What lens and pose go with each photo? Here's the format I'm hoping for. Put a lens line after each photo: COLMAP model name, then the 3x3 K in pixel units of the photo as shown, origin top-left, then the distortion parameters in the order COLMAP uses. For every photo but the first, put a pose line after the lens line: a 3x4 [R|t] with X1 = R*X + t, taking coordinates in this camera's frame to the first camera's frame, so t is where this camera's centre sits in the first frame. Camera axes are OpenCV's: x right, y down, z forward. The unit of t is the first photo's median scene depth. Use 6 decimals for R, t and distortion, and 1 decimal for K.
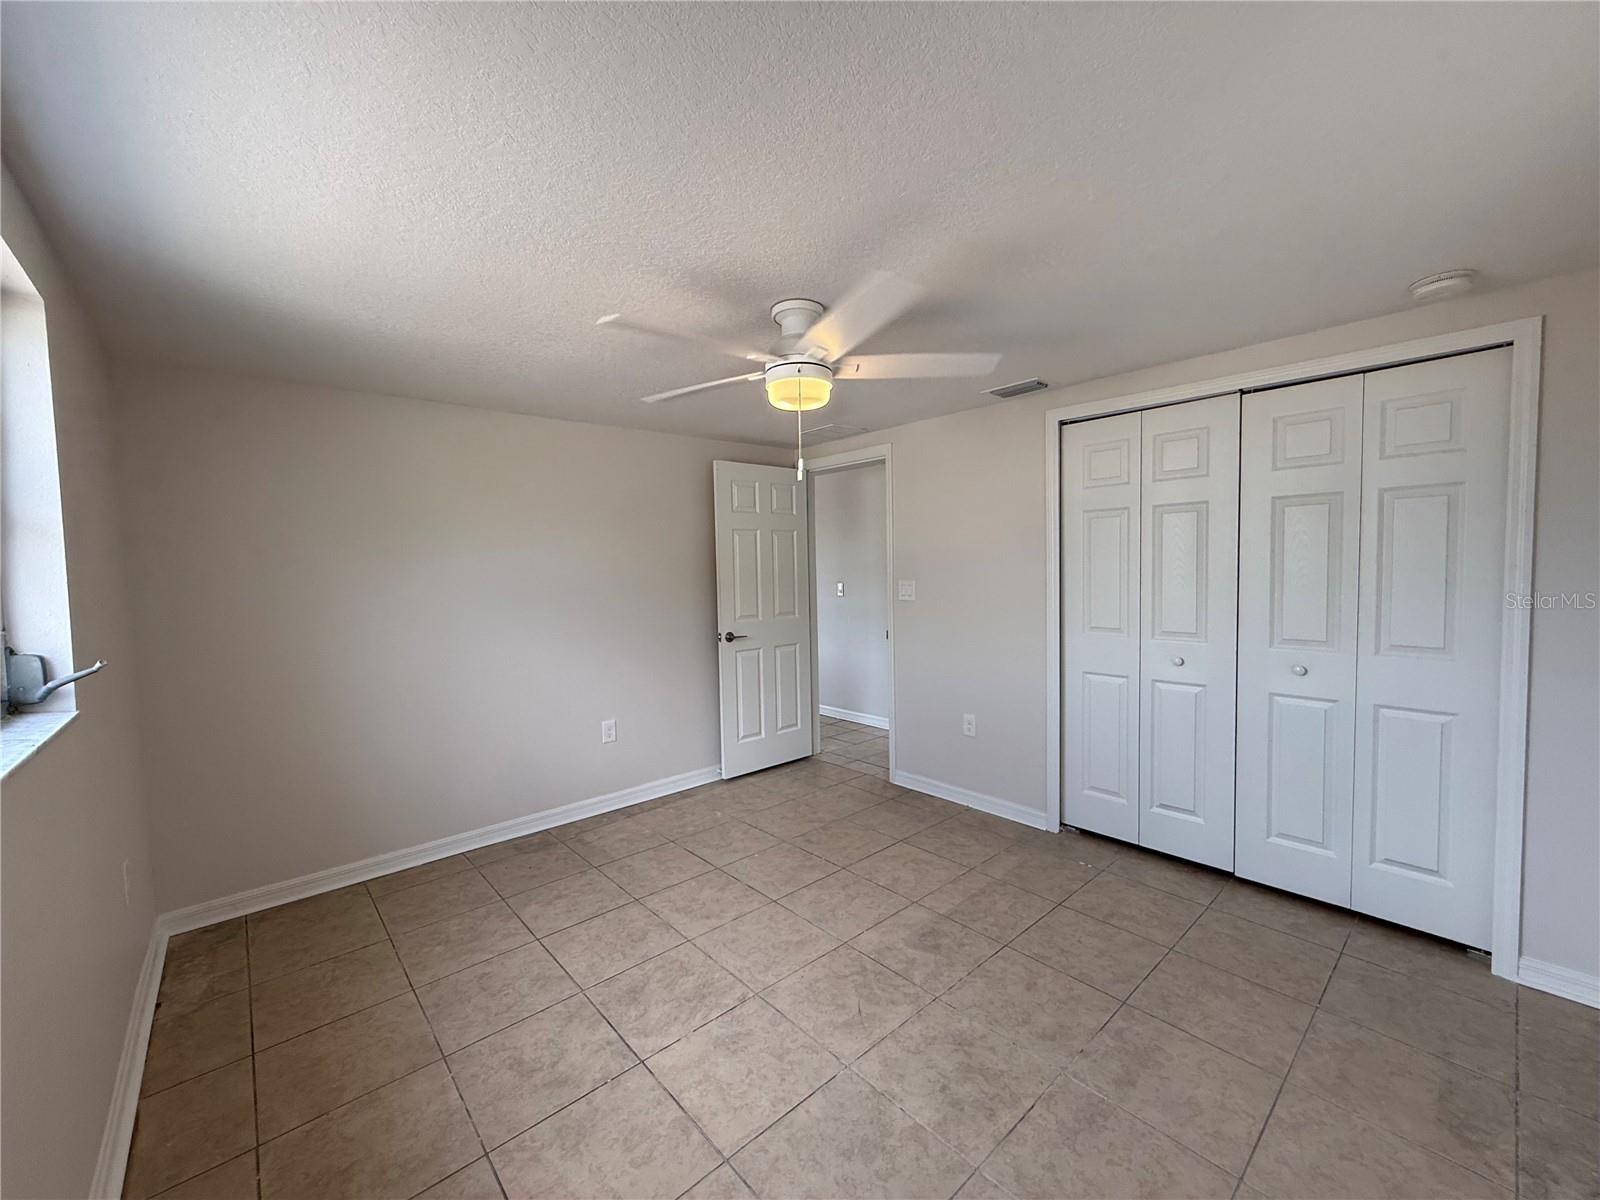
lens RADIAL K [[639.2, 0, 800.0], [0, 639.2, 600.0], [0, 0, 1]] dist [0.000773, 0.000183]
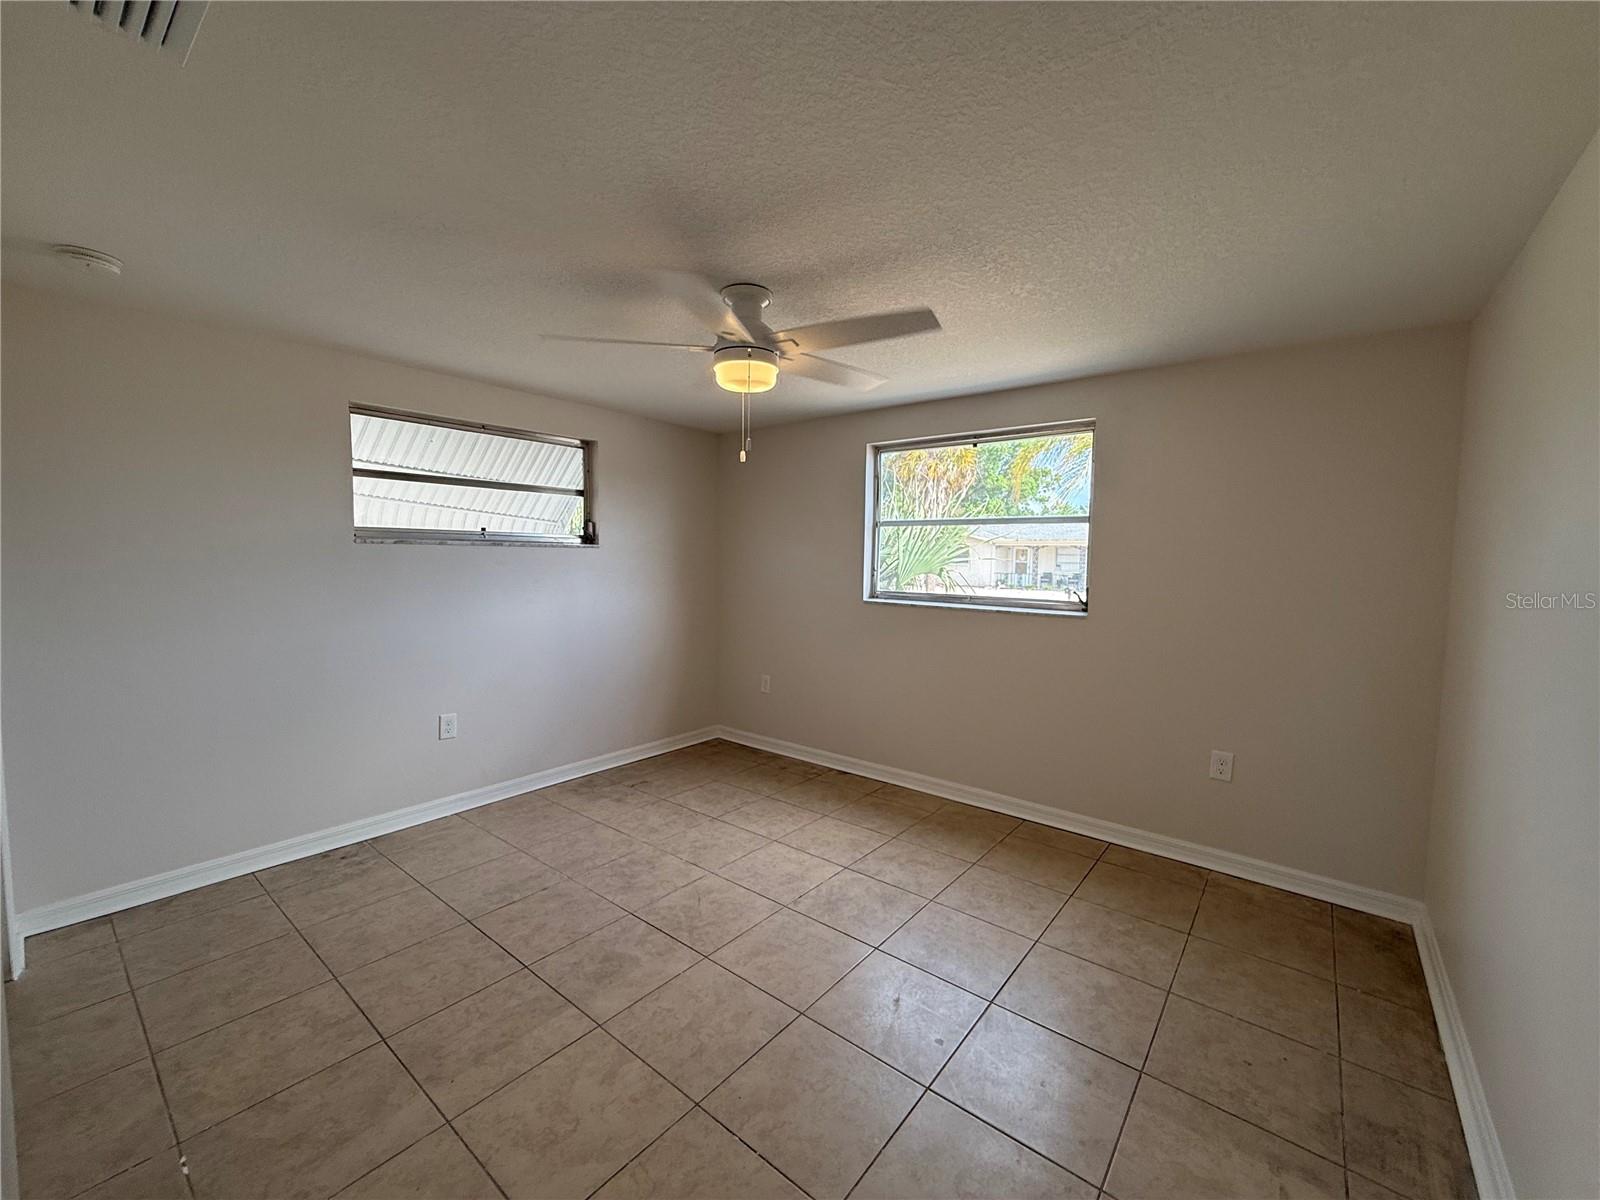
lens RADIAL K [[639.2, 0, 800.0], [0, 639.2, 600.0], [0, 0, 1]] dist [0.000773, 0.000183]
pose [[-0.986436, 0.016715, -0.163291, 0.086498], [-0.003253, 0.992615, 0.121262, -0.087979], [0.164112, 0.120149, -0.979097, 2.022093]]
